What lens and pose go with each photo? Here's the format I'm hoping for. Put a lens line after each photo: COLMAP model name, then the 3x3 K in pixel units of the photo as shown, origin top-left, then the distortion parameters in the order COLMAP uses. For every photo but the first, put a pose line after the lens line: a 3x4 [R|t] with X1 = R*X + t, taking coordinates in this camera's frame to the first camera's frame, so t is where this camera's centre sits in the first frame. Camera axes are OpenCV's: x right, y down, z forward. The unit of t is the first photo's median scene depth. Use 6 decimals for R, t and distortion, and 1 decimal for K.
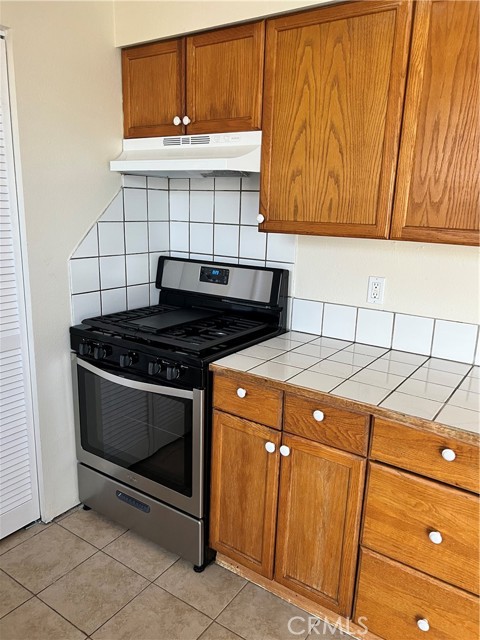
lens RADIAL K [[483.1, 0, 241.8], [0, 483.1, 322.1], [0, 0, 1]] dist [0.037571, -0.029691]
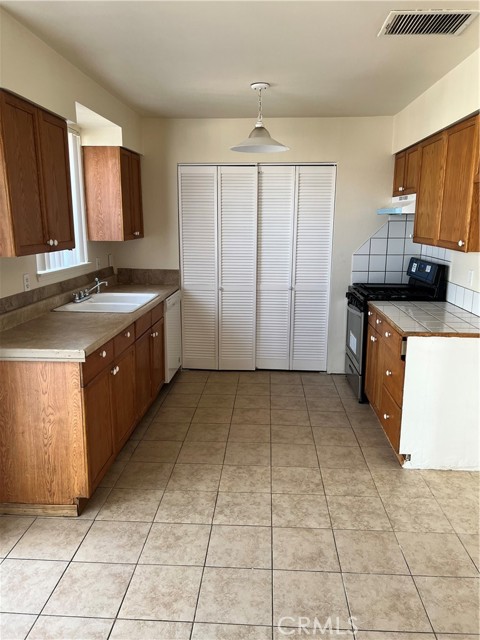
lens RADIAL K [[483.1, 0, 239.1], [0, 483.1, 319.9], [0, 0, 1]] dist [0.037571, -0.029691]
pose [[0.517953, 0.151037, -0.841969, 1.231302], [-0.190396, 0.979953, 0.058663, 0.125723], [0.833951, 0.129923, 0.536327, -0.549270]]
